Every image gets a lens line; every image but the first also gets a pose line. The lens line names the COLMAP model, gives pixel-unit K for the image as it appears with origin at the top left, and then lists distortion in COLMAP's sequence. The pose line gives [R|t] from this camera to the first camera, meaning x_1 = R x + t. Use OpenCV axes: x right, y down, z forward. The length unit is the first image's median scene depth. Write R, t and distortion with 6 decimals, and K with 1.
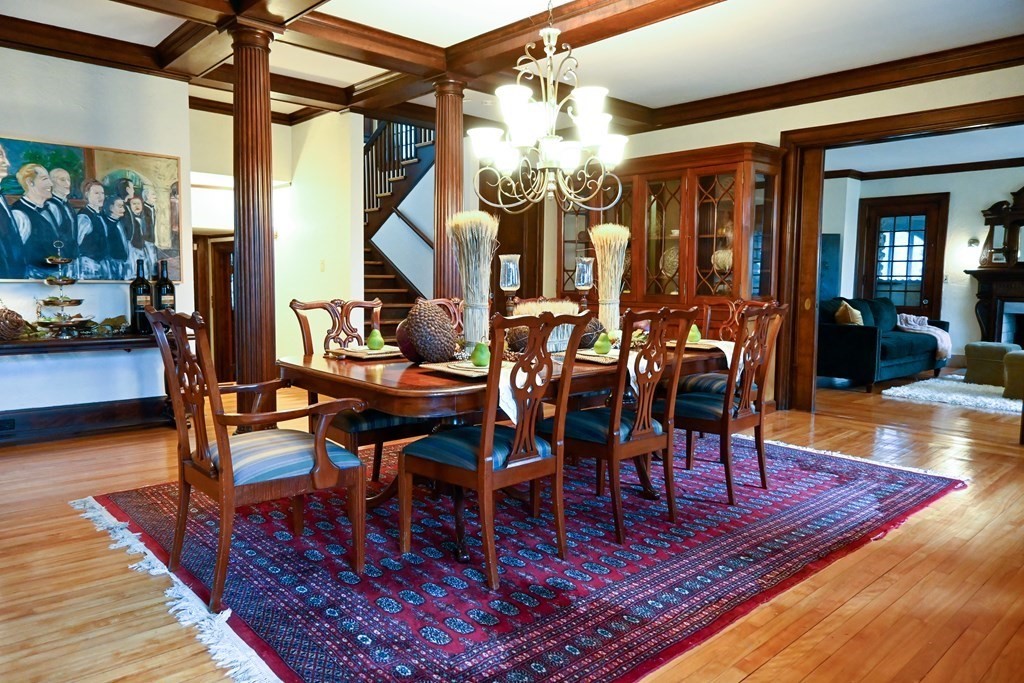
lens RADIAL K [[693.3, 0, 512.0], [0, 693.3, 341.5], [0, 0, 1]] dist [-0.003096, -0.002074]
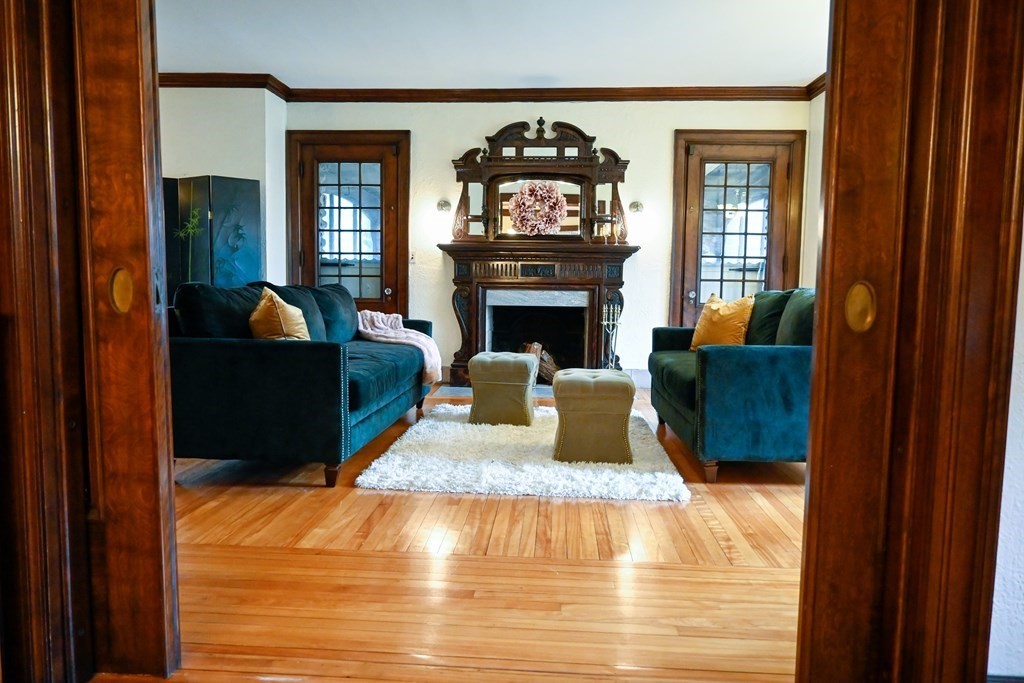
lens RADIAL K [[693.3, 0, 512.0], [0, 693.3, 341.5], [0, 0, 1]] dist [-0.003096, -0.002074]
pose [[0.719327, -0.060432, 0.692038, 0.227593], [0.057214, 0.997978, 0.027678, -0.021798], [-0.692312, 0.019685, 0.721330, 0.458772]]
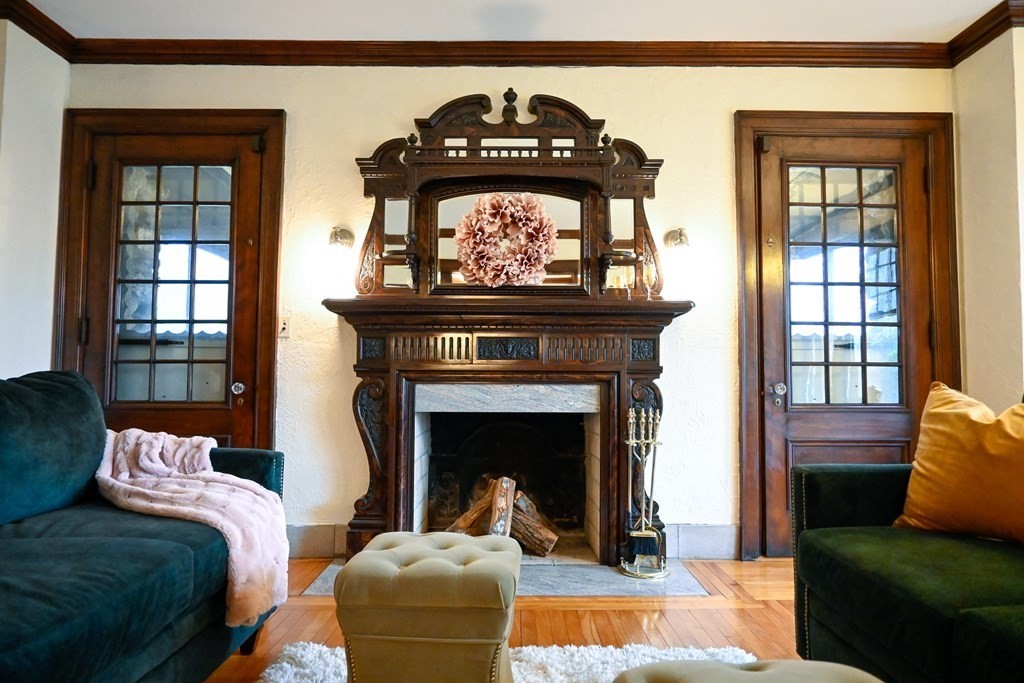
lens RADIAL K [[693.3, 0, 512.0], [0, 693.3, 341.5], [0, 0, 1]] dist [-0.003096, -0.002074]
pose [[0.673341, 0.035374, 0.738485, 0.449393], [0.069466, 0.991409, -0.110827, -0.032995], [-0.736061, 0.125924, 0.665099, 0.683610]]
